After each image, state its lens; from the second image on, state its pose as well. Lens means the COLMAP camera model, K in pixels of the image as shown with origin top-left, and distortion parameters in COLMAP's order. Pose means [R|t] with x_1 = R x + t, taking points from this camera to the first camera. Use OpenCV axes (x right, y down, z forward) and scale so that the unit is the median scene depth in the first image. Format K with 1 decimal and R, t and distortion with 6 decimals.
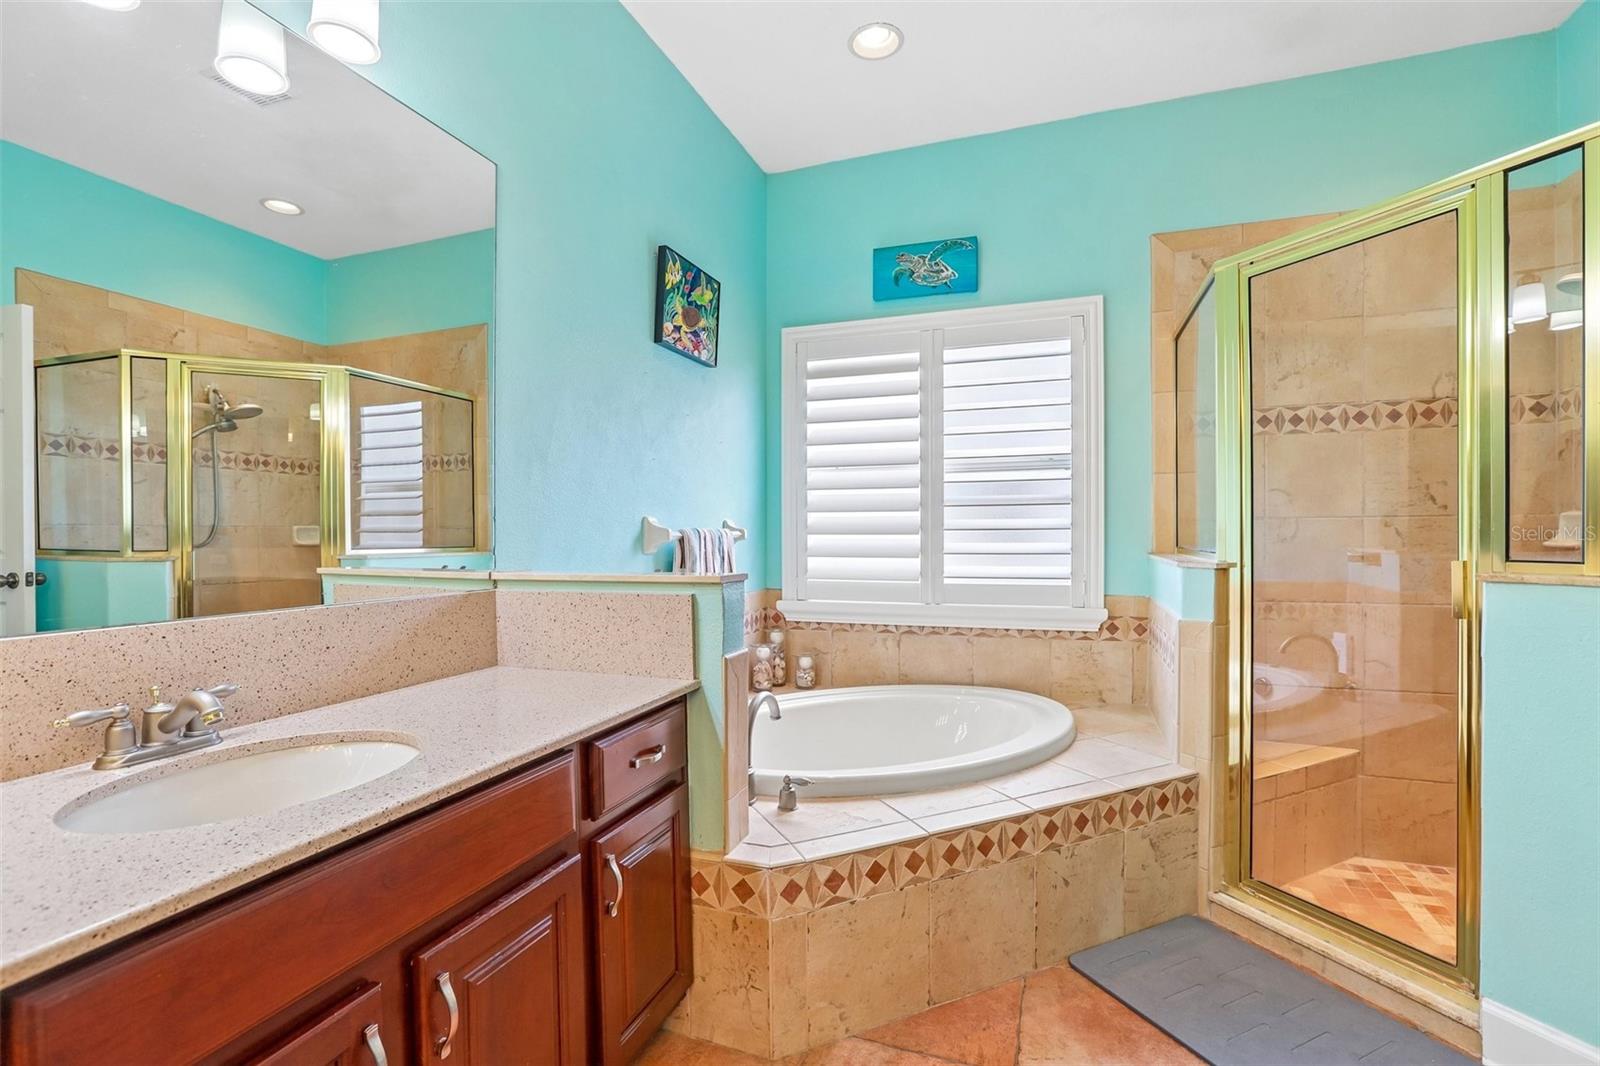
lens RADIAL K [[721.5, 0, 801.7], [0, 721.5, 530.9], [0, 0, 1]] dist [-0.049020, 0.010379]
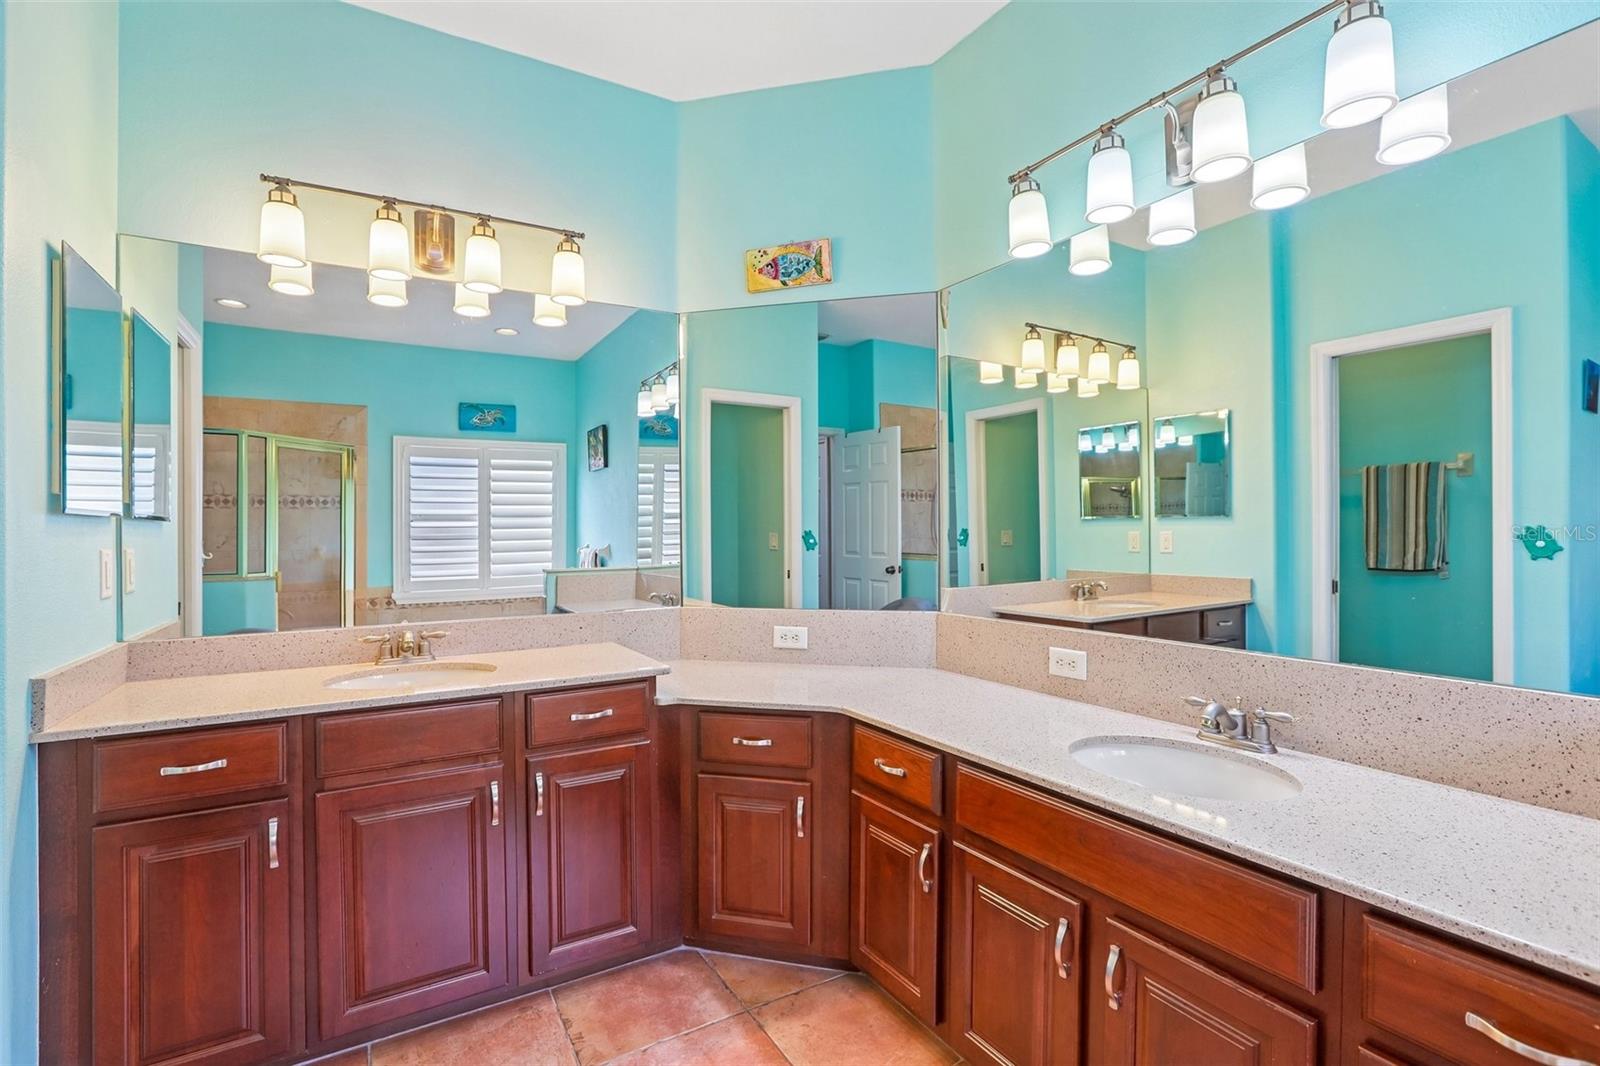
lens RADIAL K [[721.5, 0, 792.2], [0, 721.5, 535.6], [0, 0, 1]] dist [-0.049020, 0.010379]
pose [[-0.638505, 0.014390, -0.769483, 0.295903], [0.012339, 0.999888, 0.008460, -0.050344], [0.769519, -0.004093, -0.638611, 0.470426]]
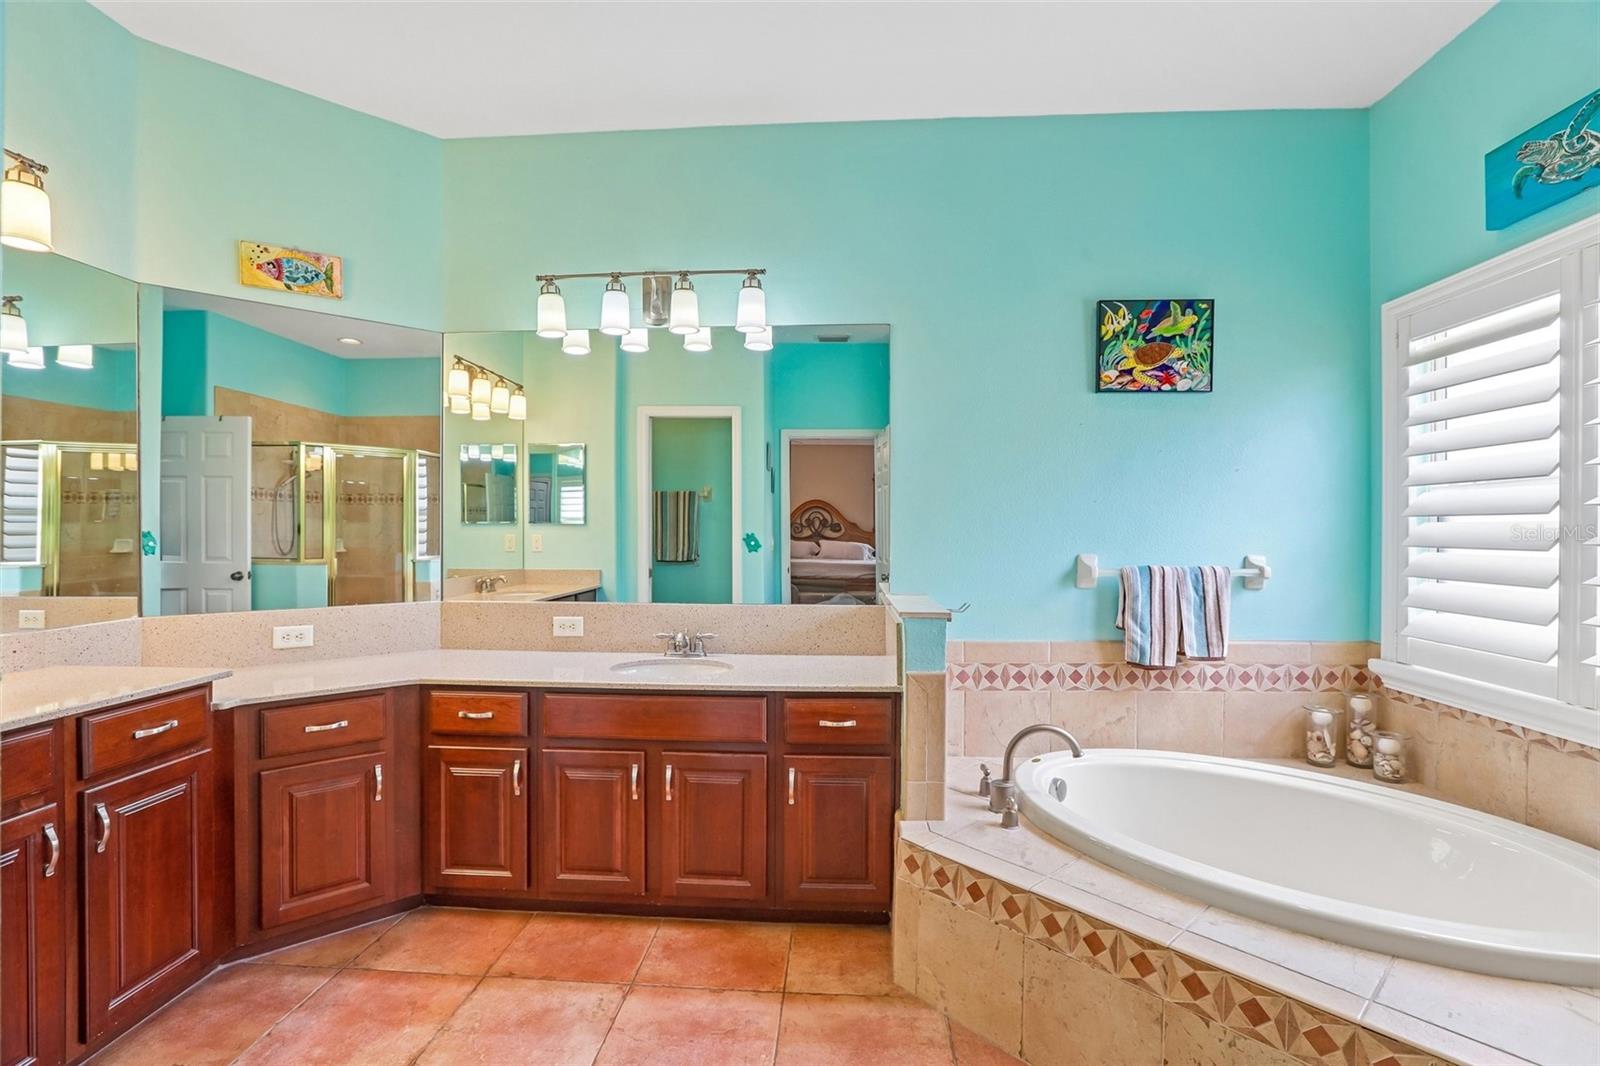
lens RADIAL K [[721.5, 0, 805.8], [0, 721.5, 532.5], [0, 0, 1]] dist [-0.049020, 0.010379]
pose [[0.288142, 0.005406, -0.957572, 0.655000], [-0.001718, 0.999985, 0.005129, -0.054022], [0.957586, 0.000167, 0.288147, 0.255223]]
